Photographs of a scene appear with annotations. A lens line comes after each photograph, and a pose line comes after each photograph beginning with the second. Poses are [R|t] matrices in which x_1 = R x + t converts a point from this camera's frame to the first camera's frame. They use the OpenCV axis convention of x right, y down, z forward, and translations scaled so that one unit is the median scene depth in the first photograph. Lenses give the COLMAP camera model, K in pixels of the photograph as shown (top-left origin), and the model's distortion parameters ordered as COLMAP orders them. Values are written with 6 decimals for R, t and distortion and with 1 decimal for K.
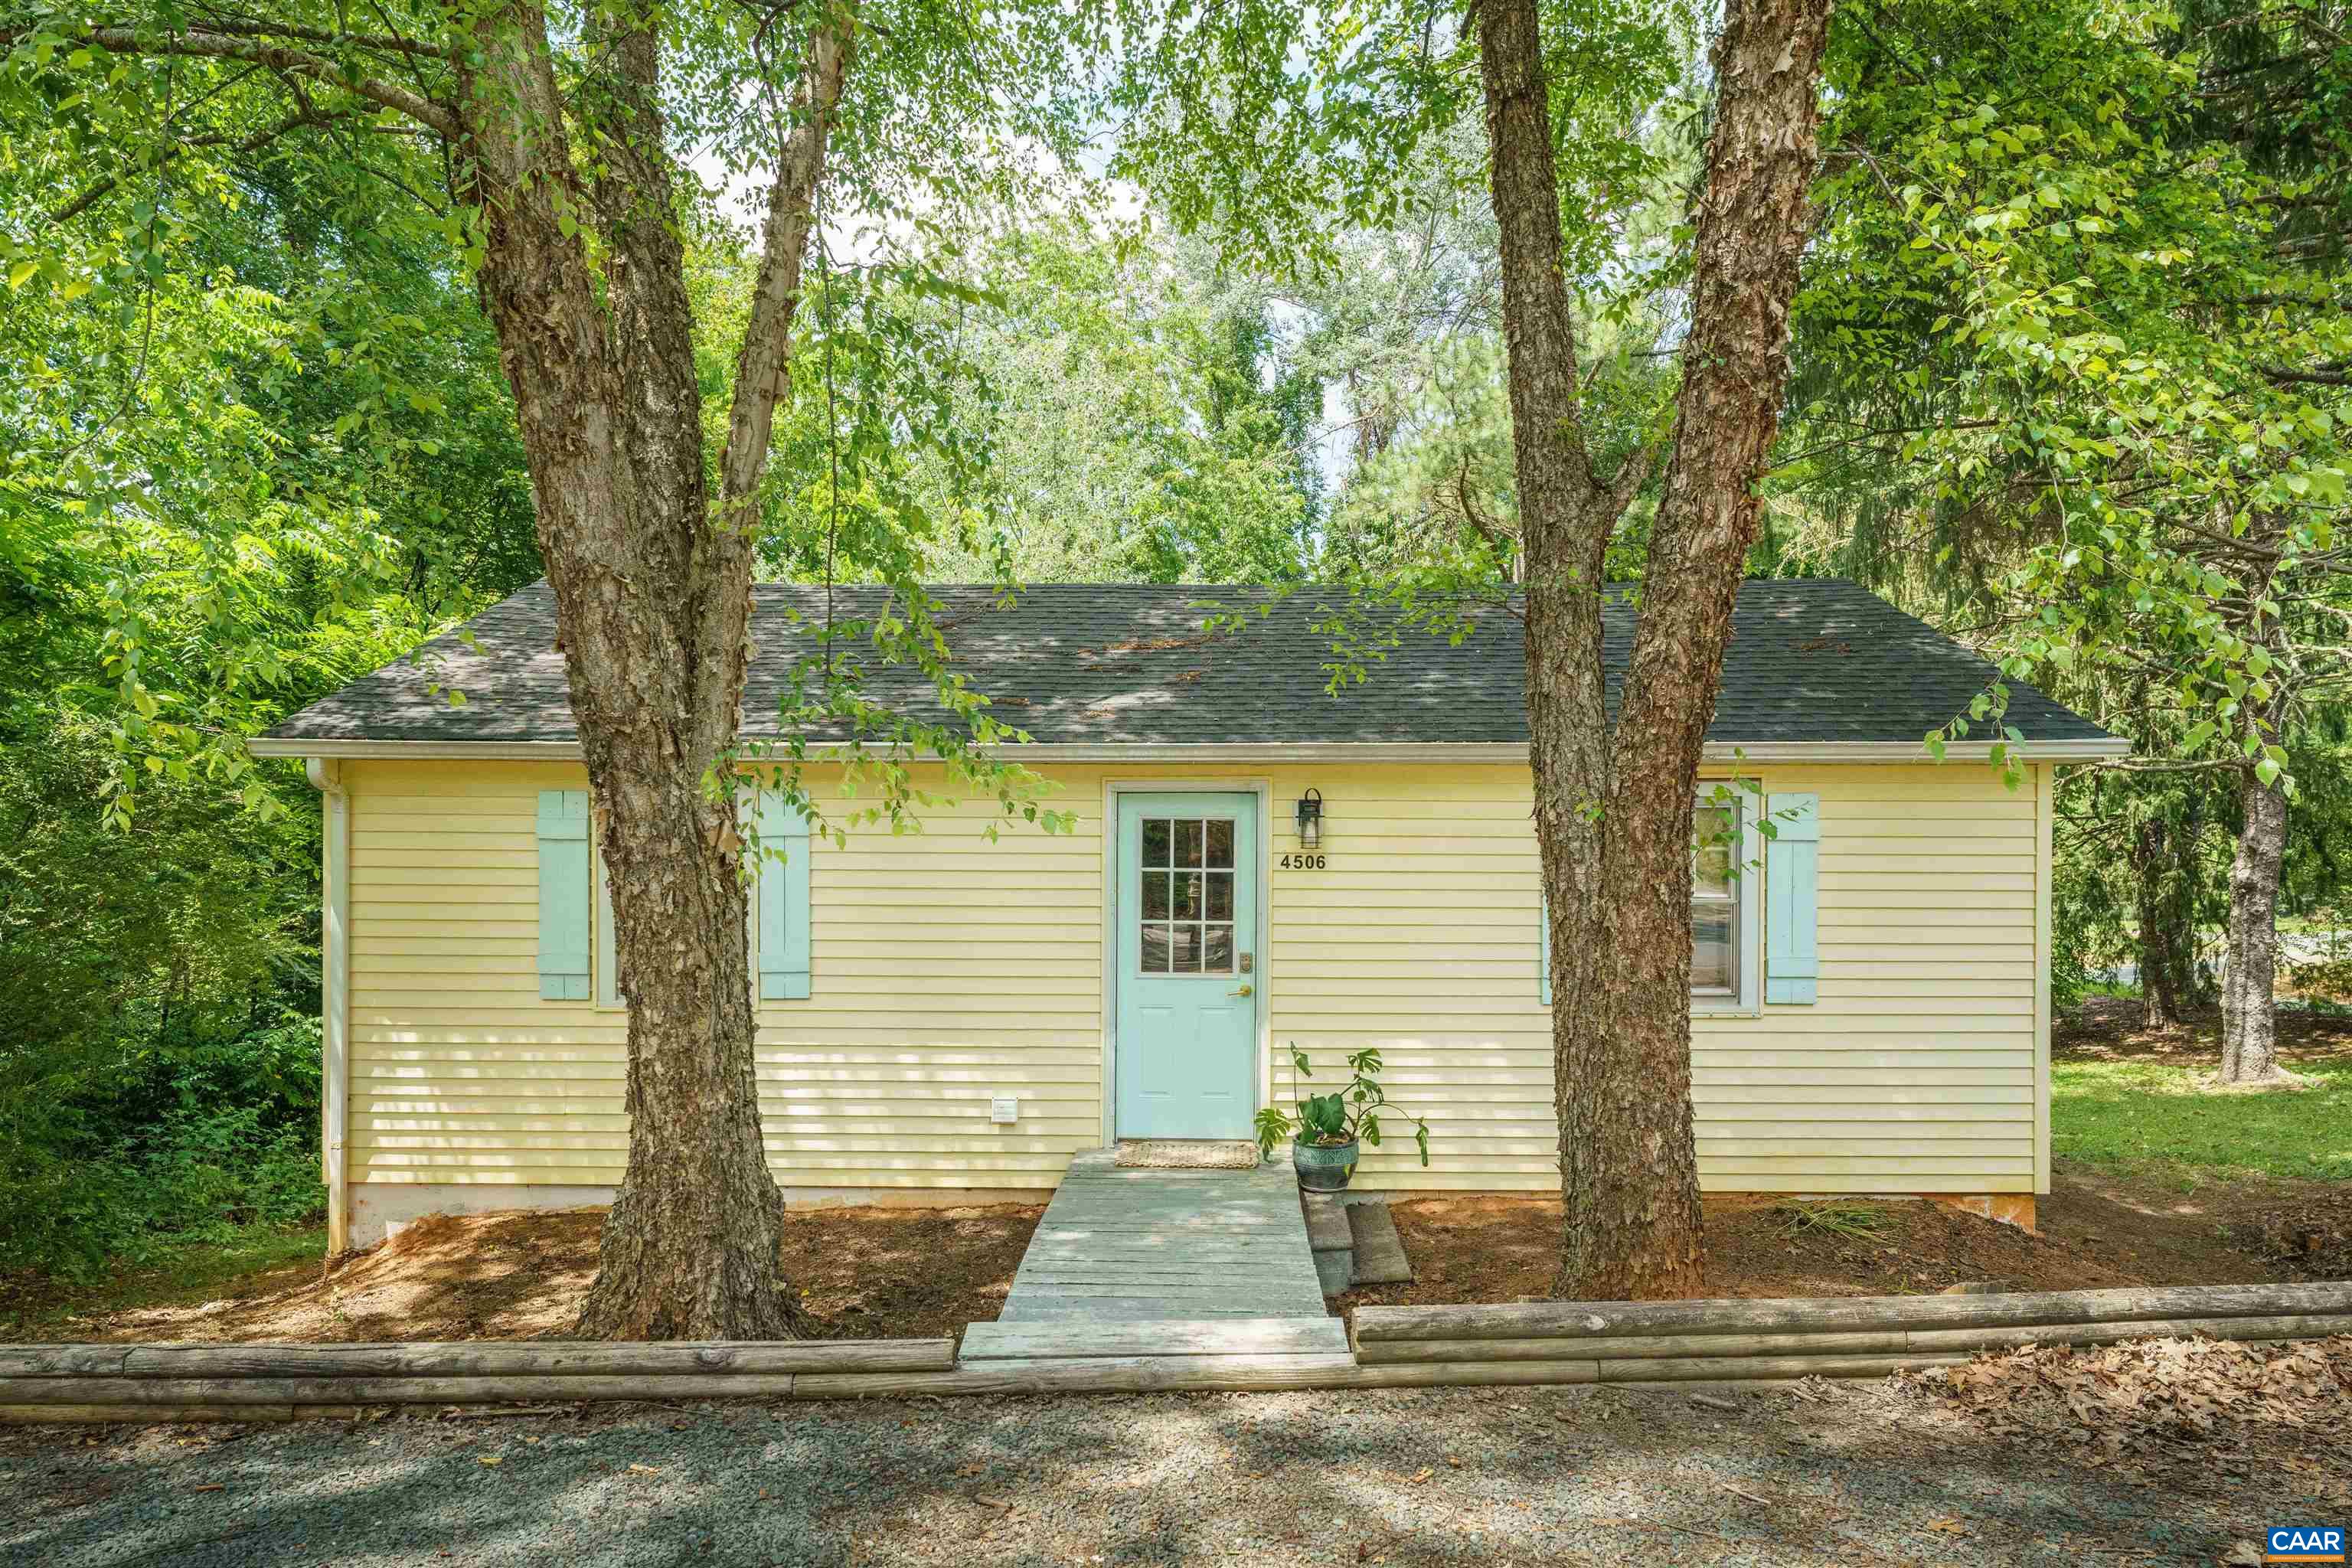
lens RADIAL K [[1386.3, 0, 1178.0], [0, 1386.3, 794.7], [0, 0, 1]] dist [-0.005187, 0.002773]
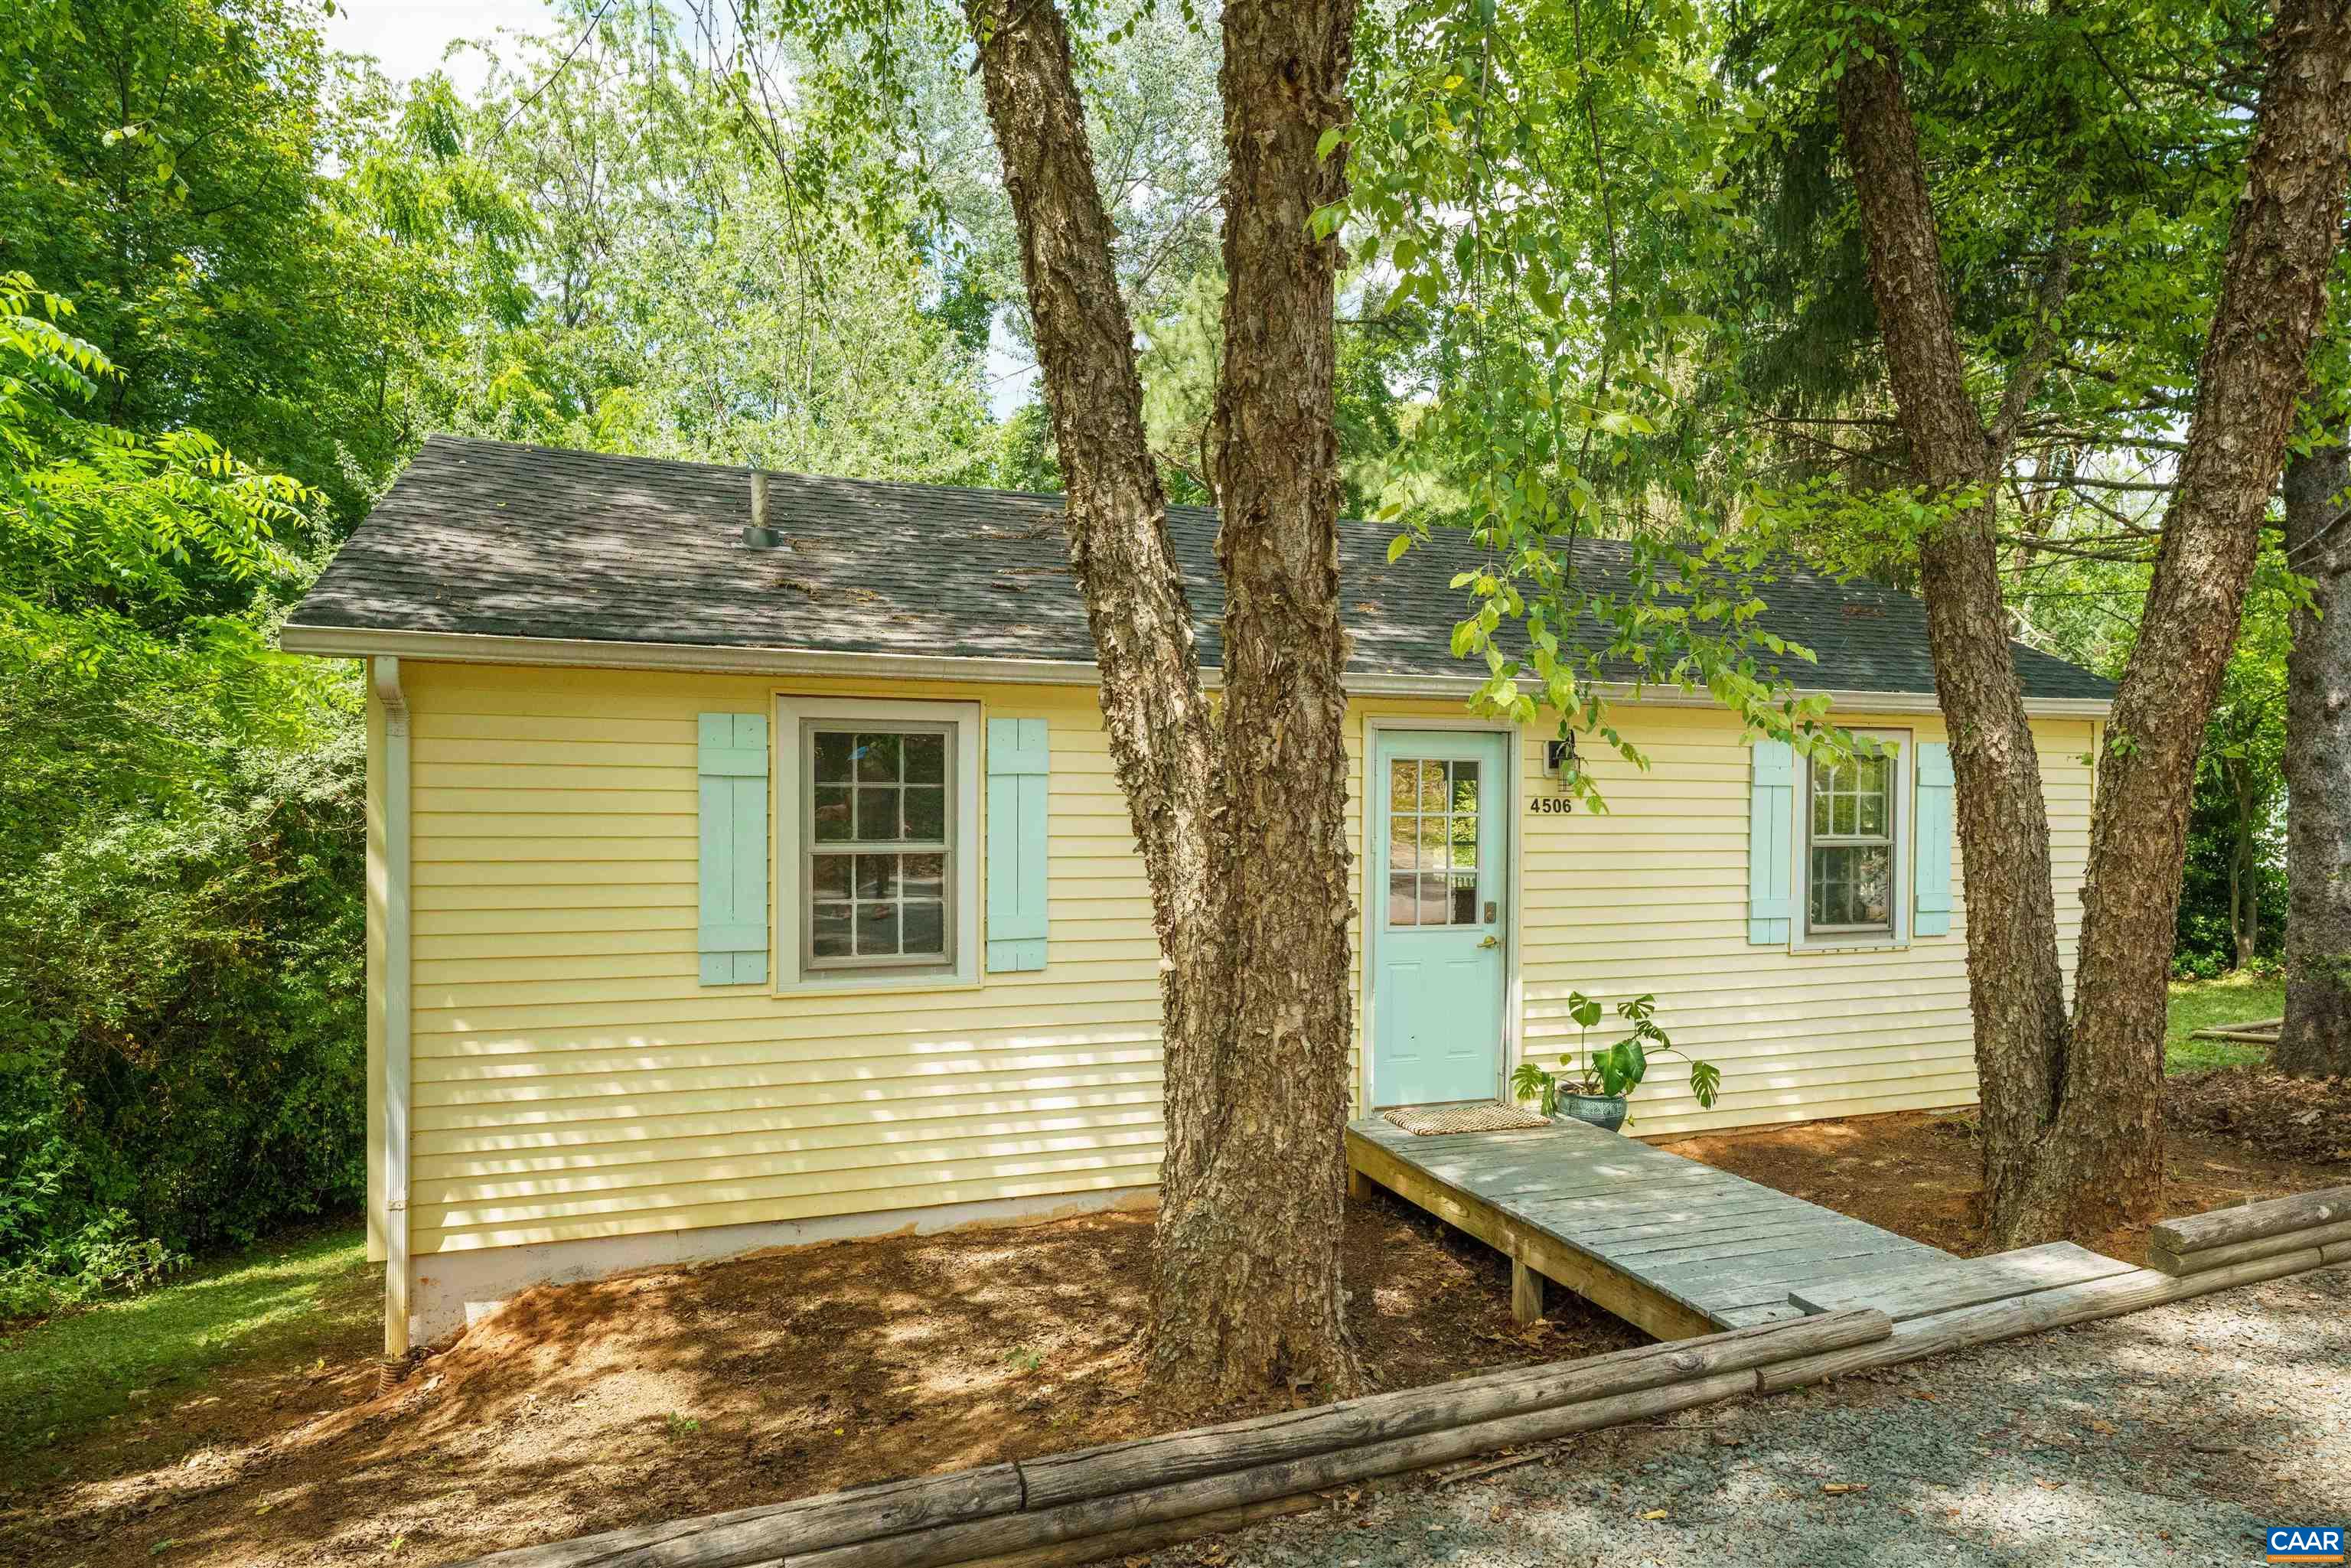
lens RADIAL K [[1465.4, 0, 1175.8], [0, 1465.4, 782.7], [0, 0, 1]] dist [-0.002922, 0.000681]
pose [[0.924789, 0.006825, 0.380420, -0.591207], [-0.012309, 0.999852, 0.011987, 0.025906], [-0.380282, -0.015768, 0.924736, 0.176015]]
